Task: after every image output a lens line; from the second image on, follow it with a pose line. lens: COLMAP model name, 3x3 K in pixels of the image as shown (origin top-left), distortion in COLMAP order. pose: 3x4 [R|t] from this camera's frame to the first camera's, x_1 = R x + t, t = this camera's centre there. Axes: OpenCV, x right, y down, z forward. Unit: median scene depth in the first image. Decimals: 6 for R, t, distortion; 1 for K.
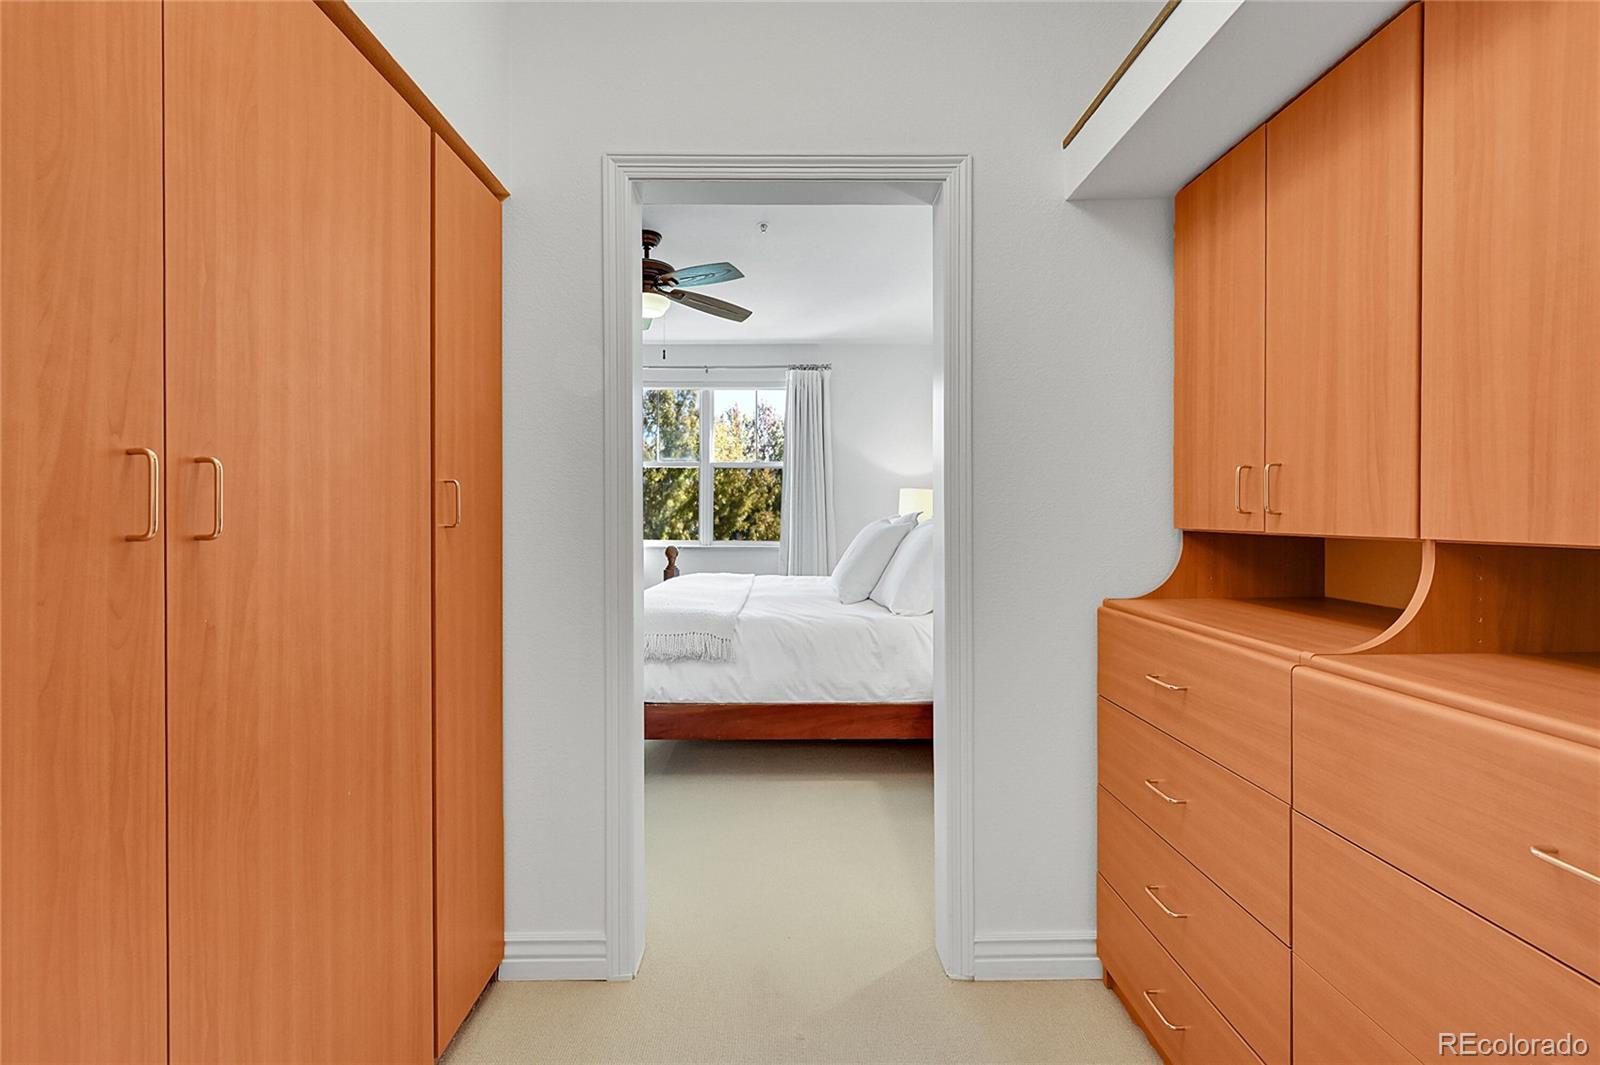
lens RADIAL K [[637.9, 0, 786.6], [0, 637.9, 528.1], [0, 0, 1]] dist [-0.000603, -0.000401]
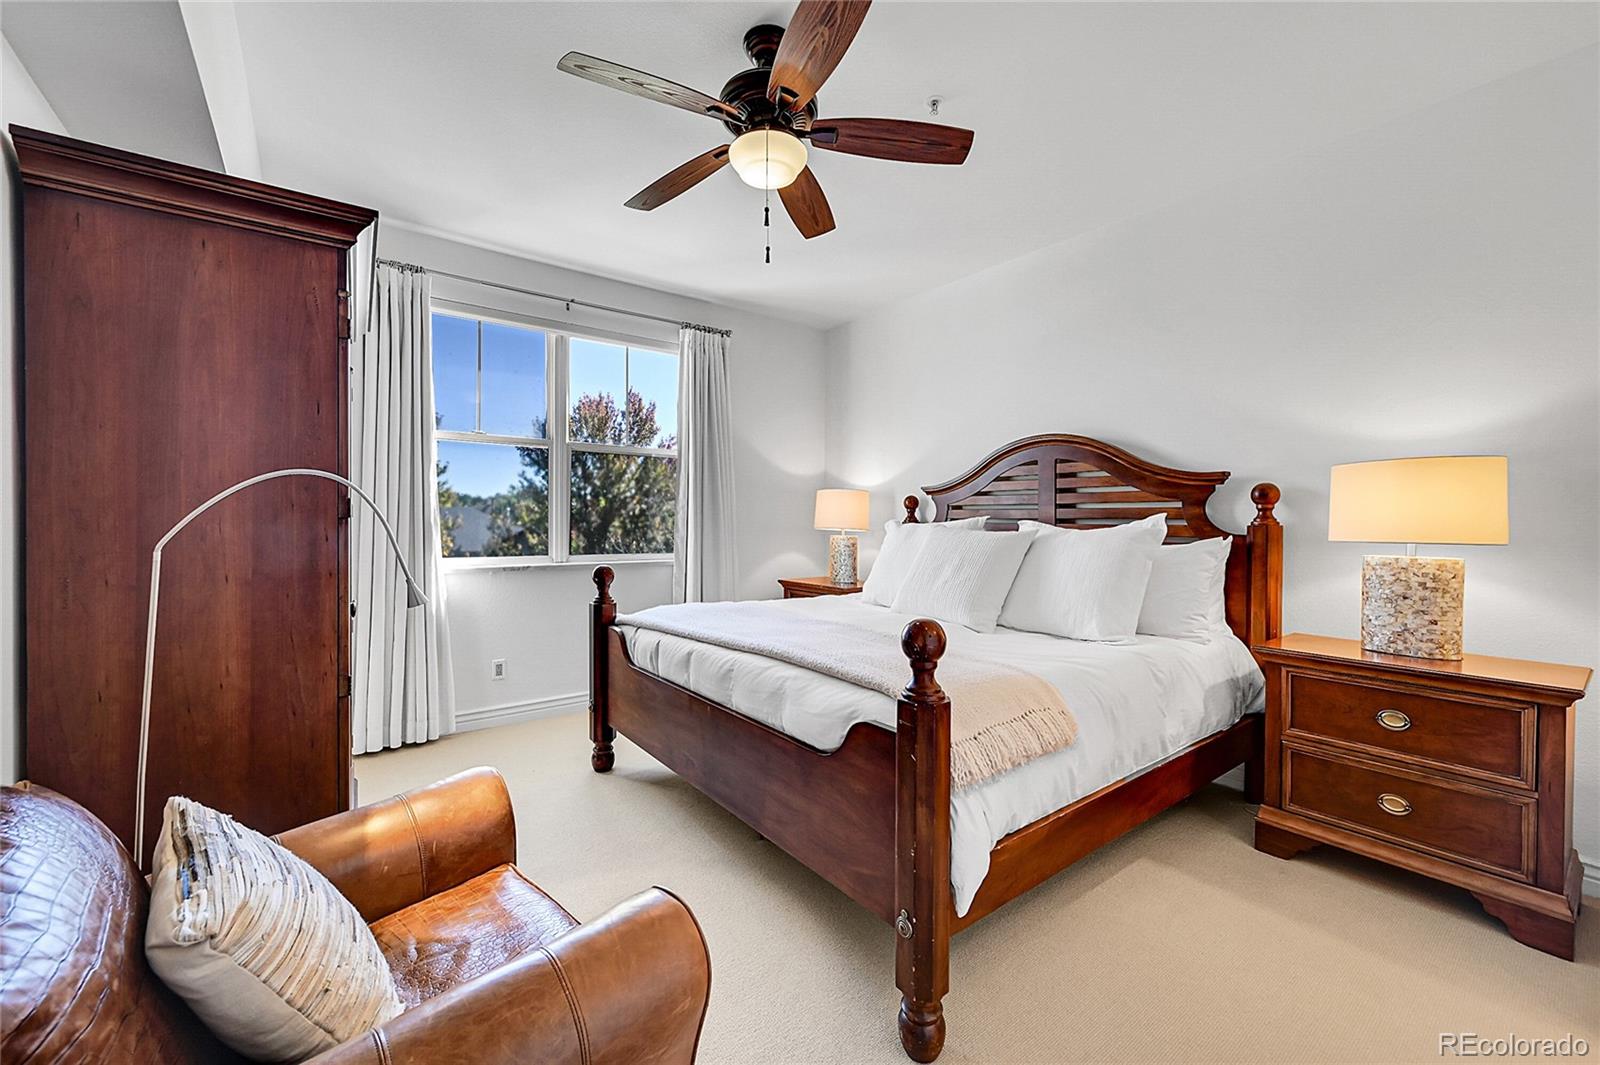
lens RADIAL K [[637.9, 0, 798.0], [0, 637.9, 524.6], [0, 0, 1]] dist [-0.000603, -0.000401]
pose [[0.803644, 0.003598, 0.595100, -0.381491], [0.006663, 0.999865, -0.015043, -0.001815], [-0.595073, 0.016054, 0.803511, 0.354809]]
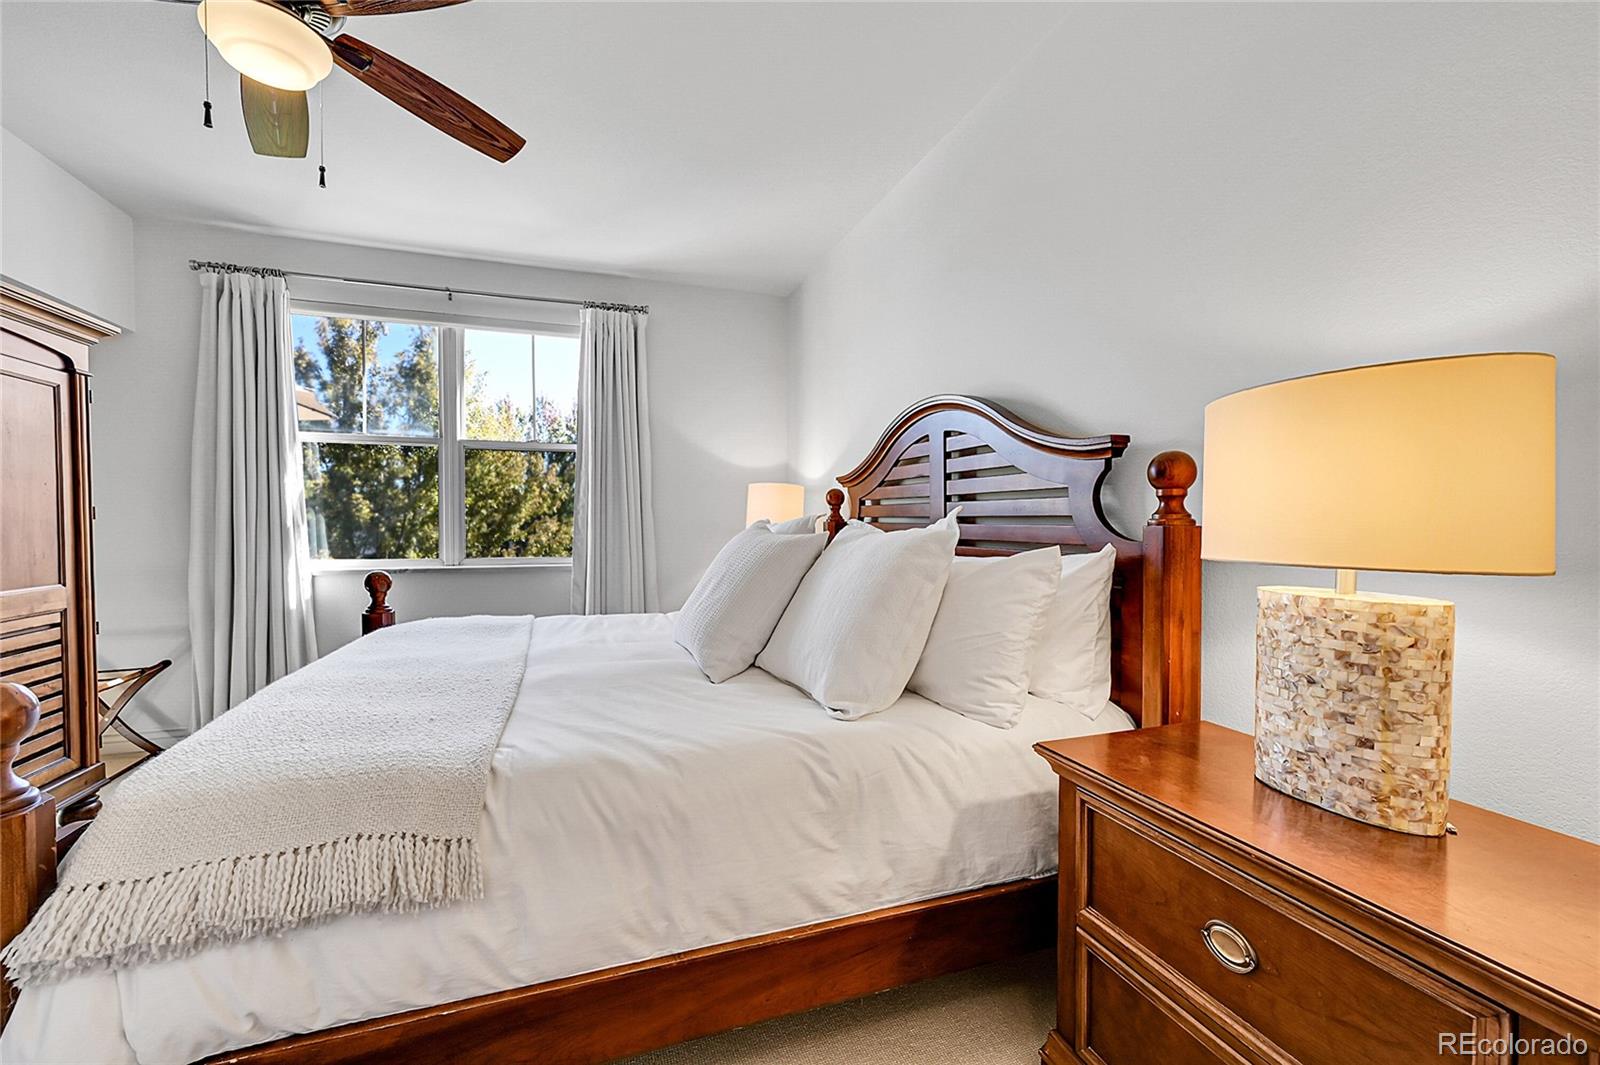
lens RADIAL K [[637.9, 0, 780.8], [0, 637.9, 536.0], [0, 0, 1]] dist [-0.000603, -0.000401]
pose [[0.948383, -0.005827, 0.317073, -0.017941], [0.005442, 0.999983, 0.002098, -0.003315], [-0.317079, -0.000264, 0.948399, 0.320287]]
